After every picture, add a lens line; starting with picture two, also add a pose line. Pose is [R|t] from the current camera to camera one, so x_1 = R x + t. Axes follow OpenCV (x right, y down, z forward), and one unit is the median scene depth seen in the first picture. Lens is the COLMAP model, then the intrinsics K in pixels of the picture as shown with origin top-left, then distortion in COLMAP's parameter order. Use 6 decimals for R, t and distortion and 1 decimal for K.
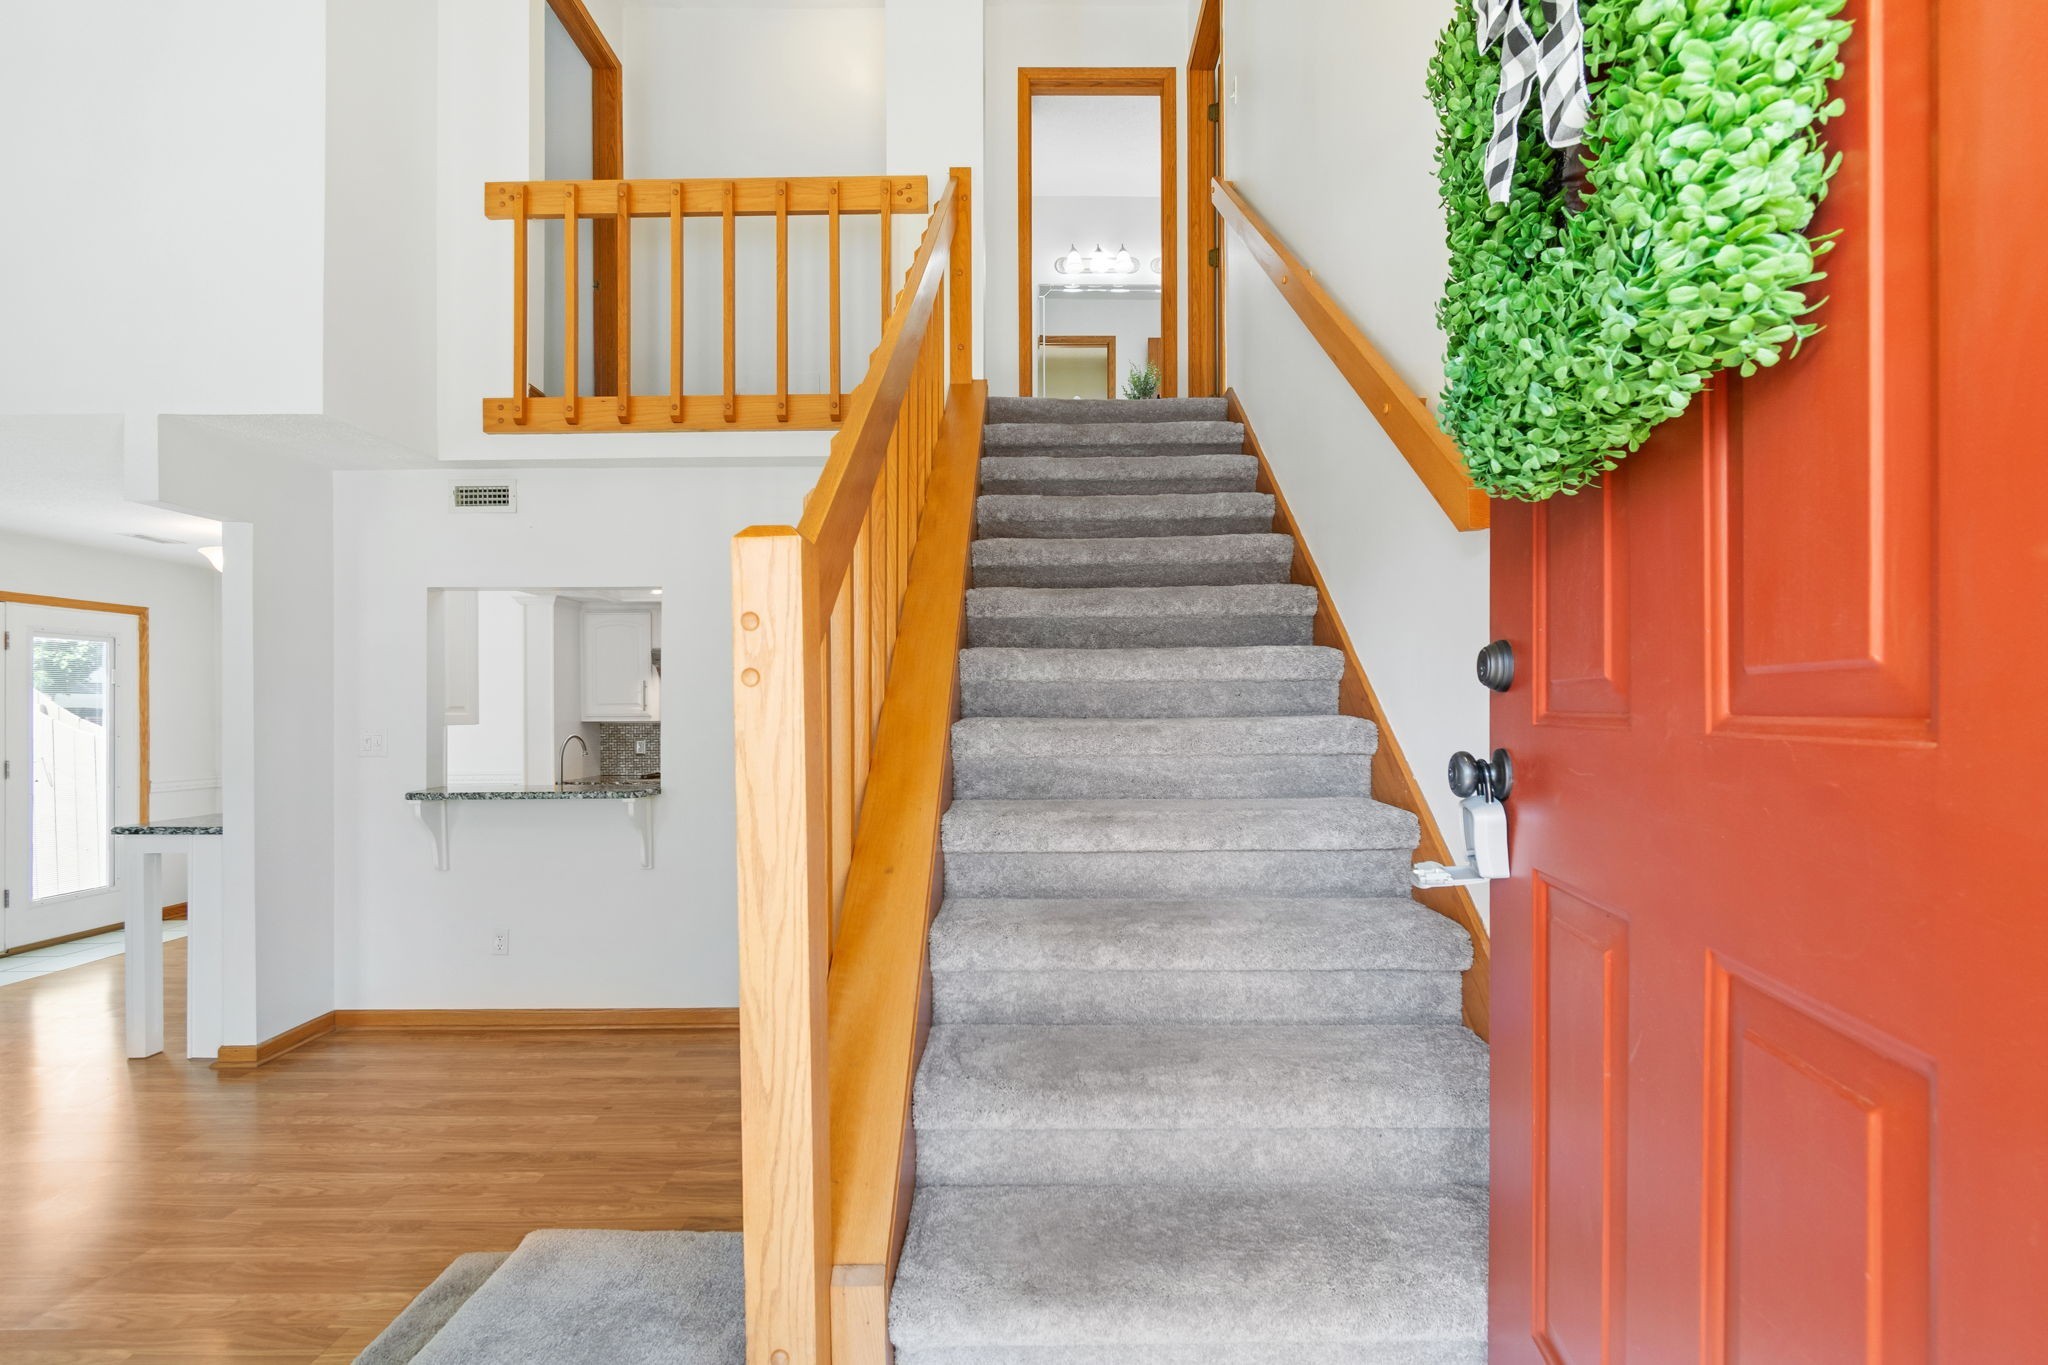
lens RADIAL K [[933.5, 0, 1020.4], [0, 933.5, 706.7], [0, 0, 1]] dist [0.003603, -0.000193]
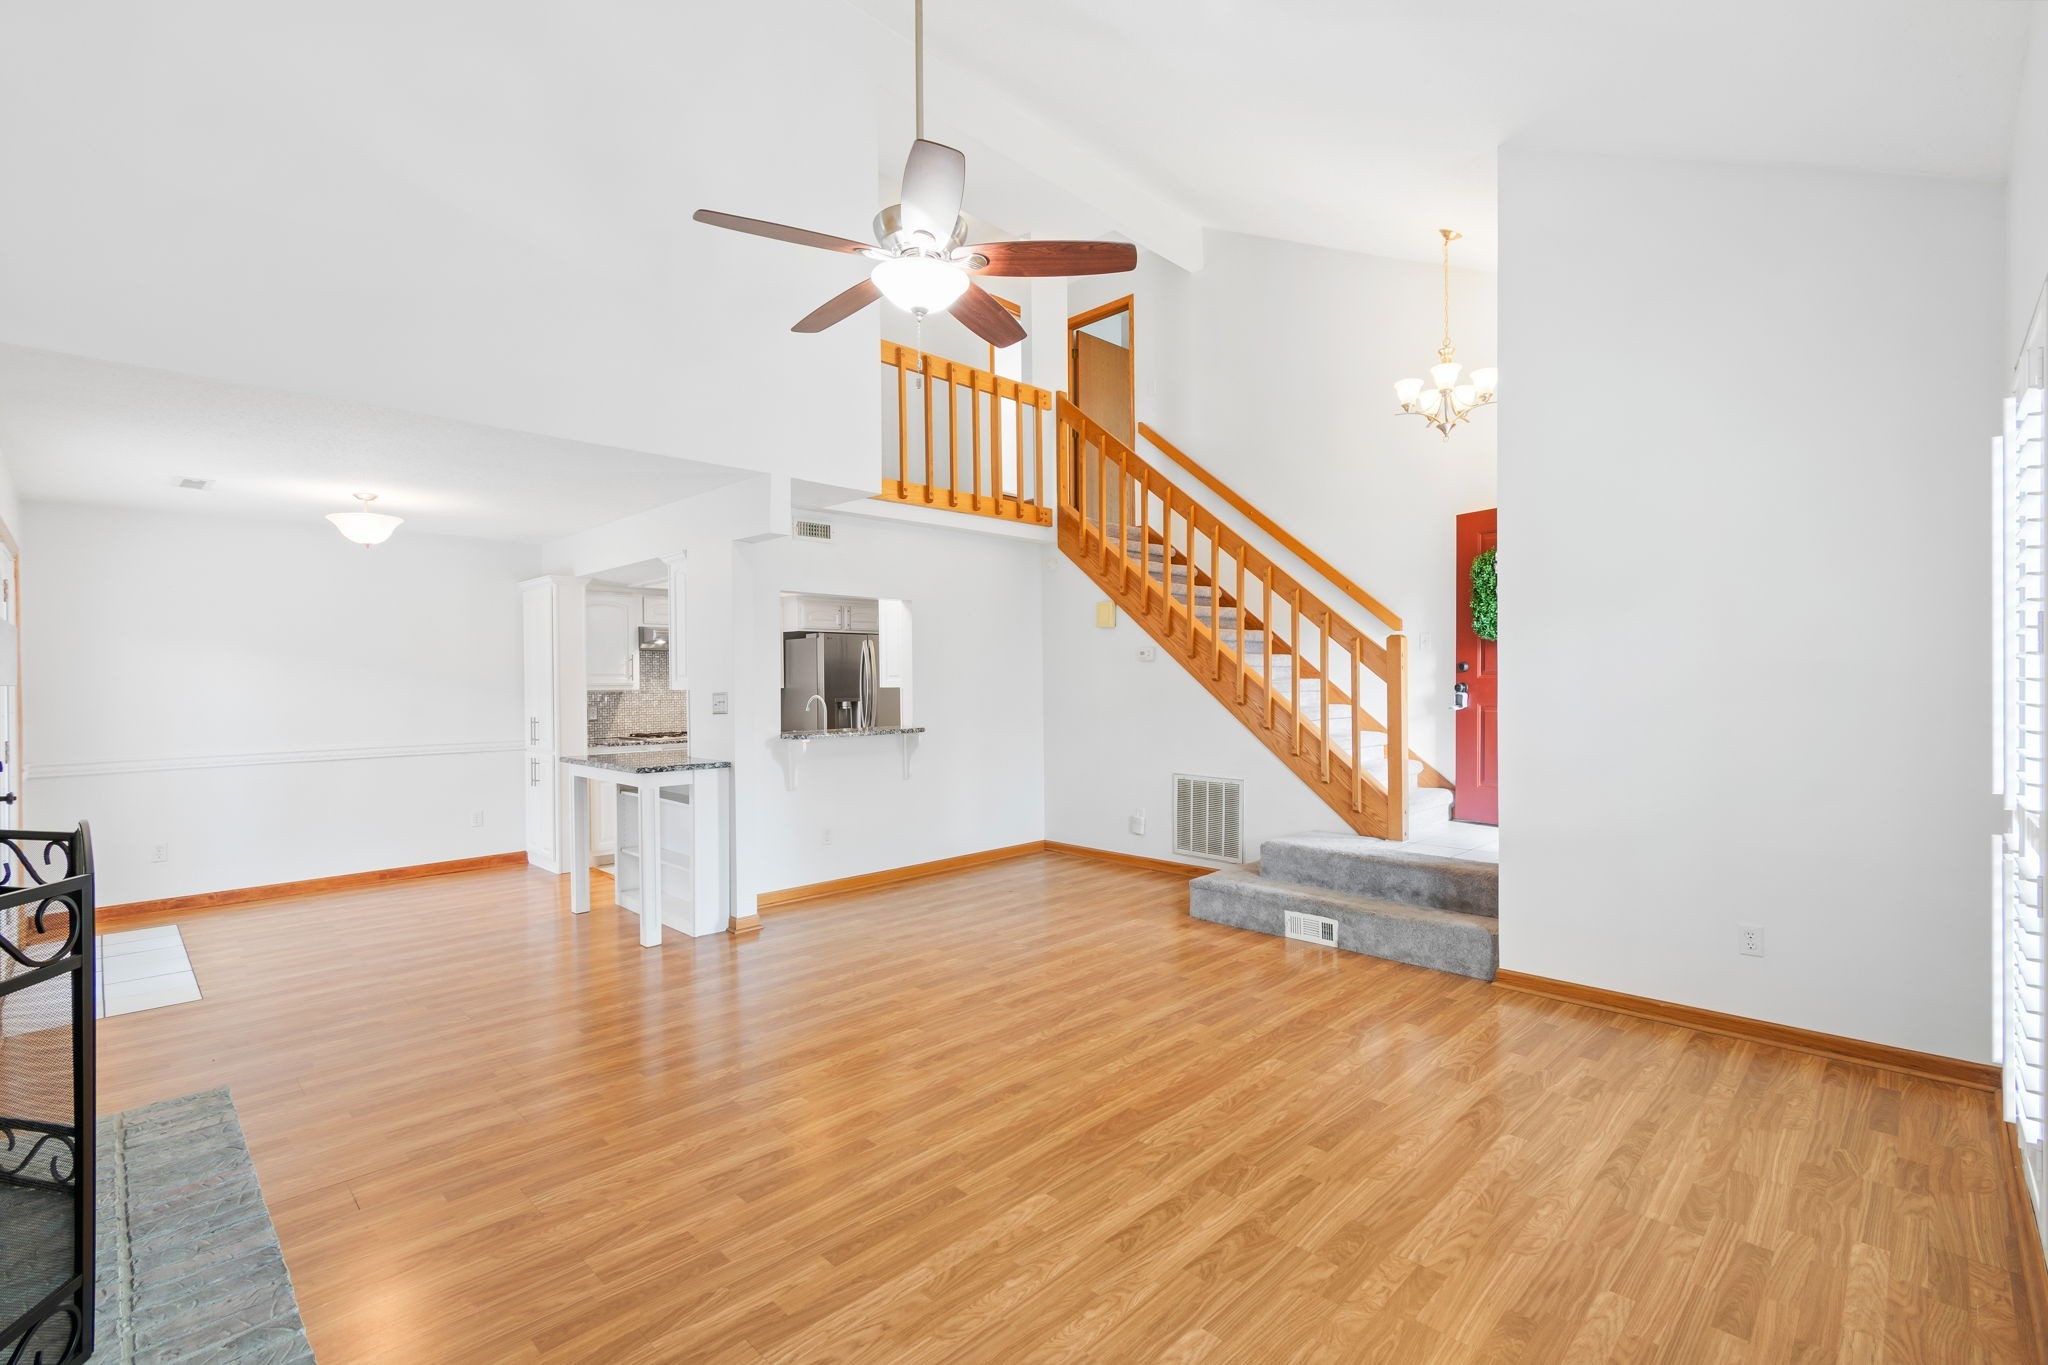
lens RADIAL K [[900.4, 0, 1024.0], [0, 900.4, 682.5], [0, 0, 1]] dist [0.000528, -0.000117]
pose [[0.688285, -0.003742, 0.725431, -1.367796], [0.003813, 0.999992, 0.001541, 0.011576], [-0.725431, 0.001705, 0.688293, -0.199433]]
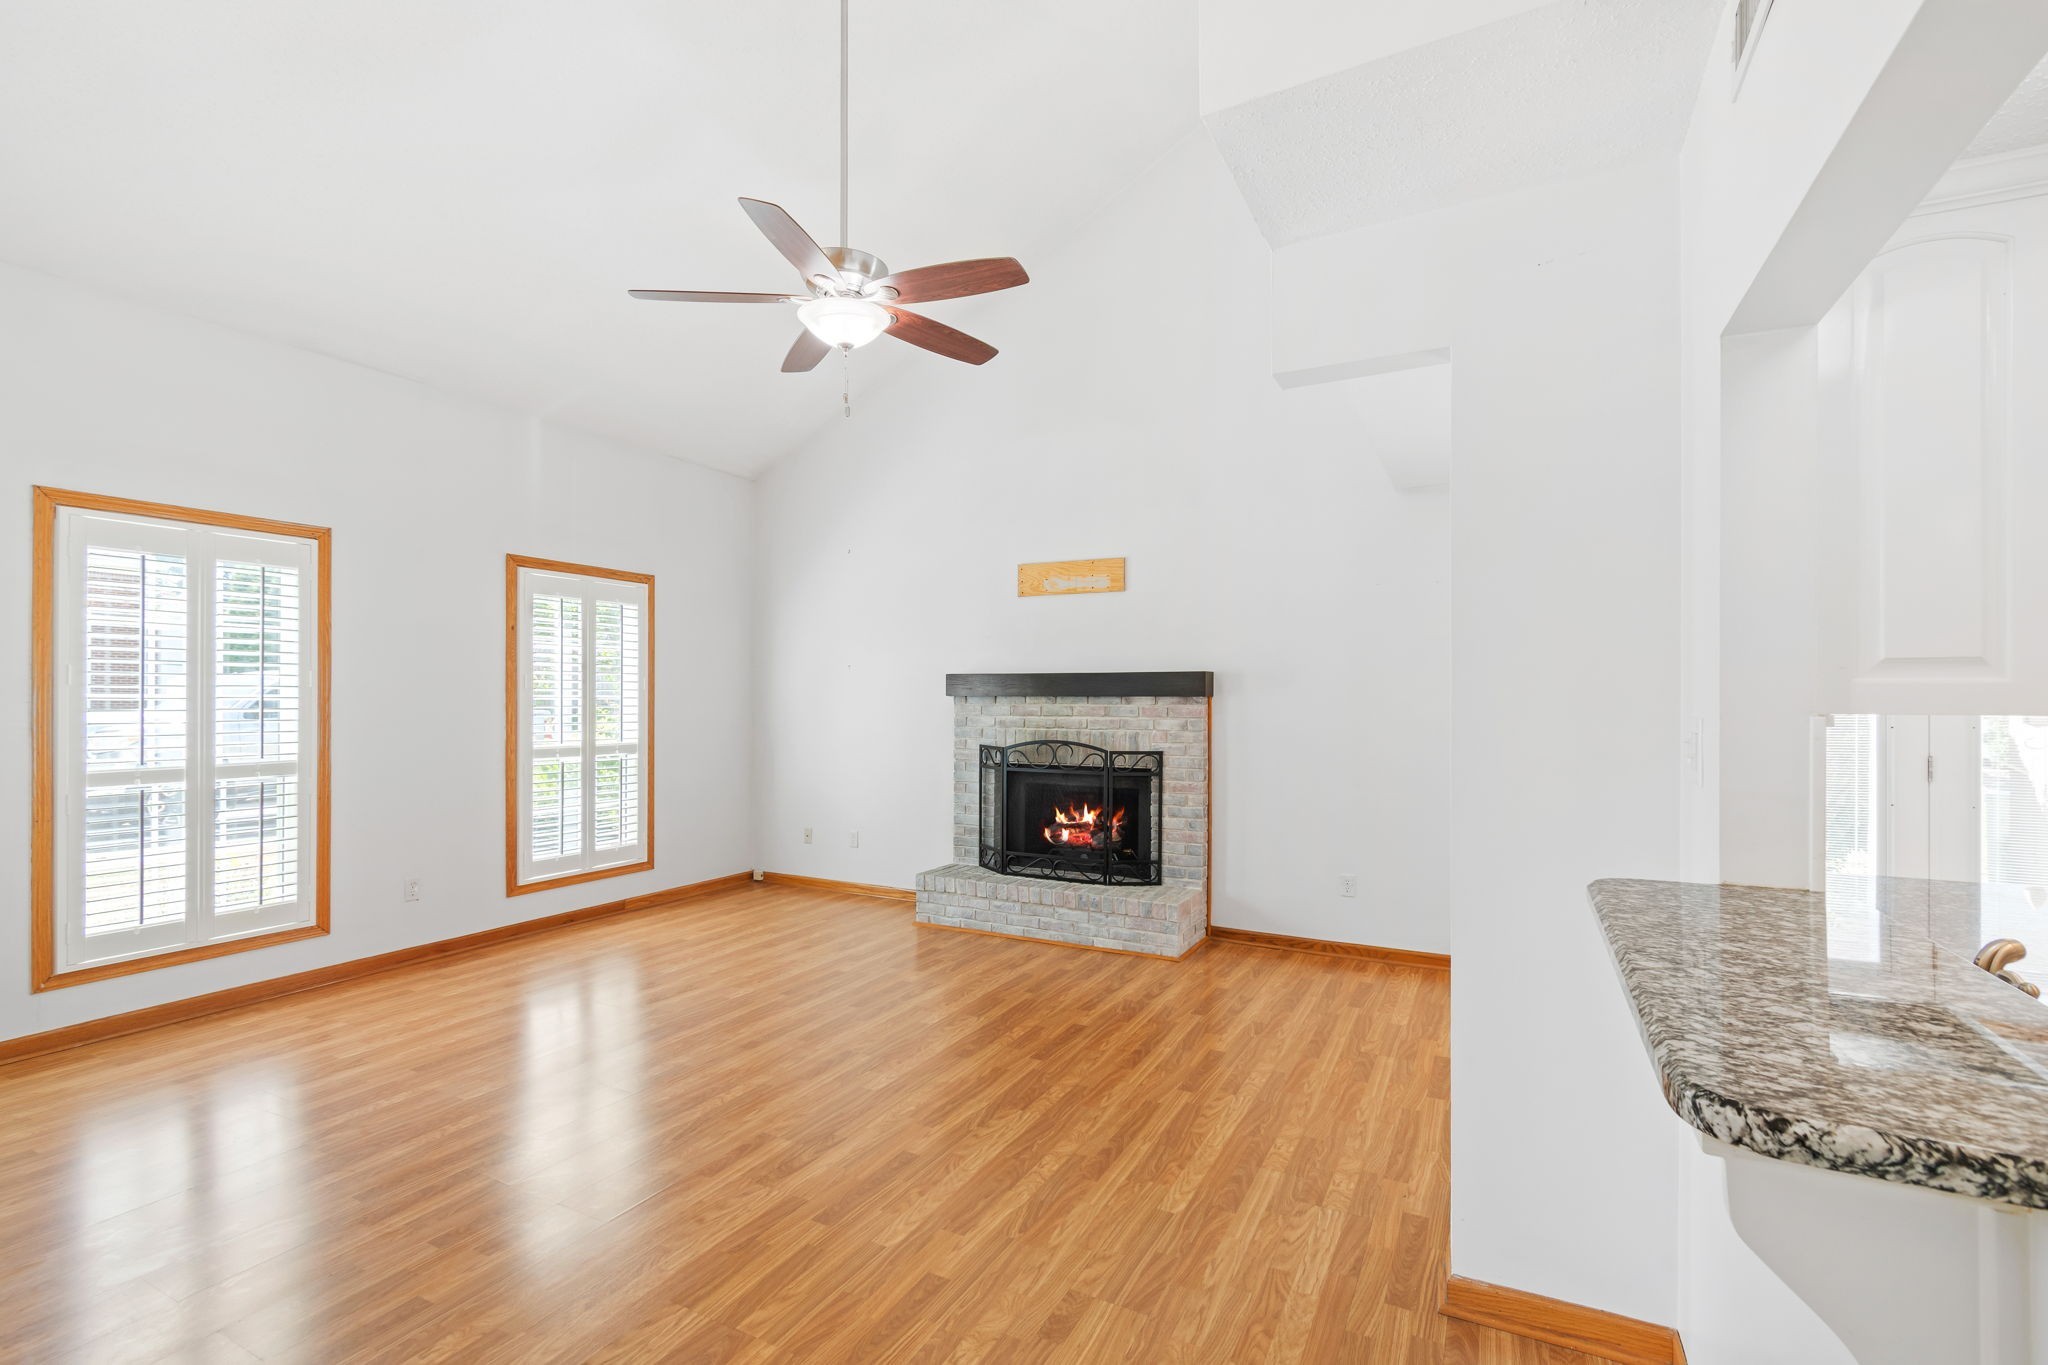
lens RADIAL K [[933.7, 0, 1028.3], [0, 933.7, 695.1], [0, 0, 1]] dist [-0.000121, 0.000191]
pose [[-0.442395, -0.002218, -0.896818, -0.182576], [0.001731, 0.999993, -0.003326, 0.014892], [0.896819, -0.003024, -0.442388, 0.920196]]
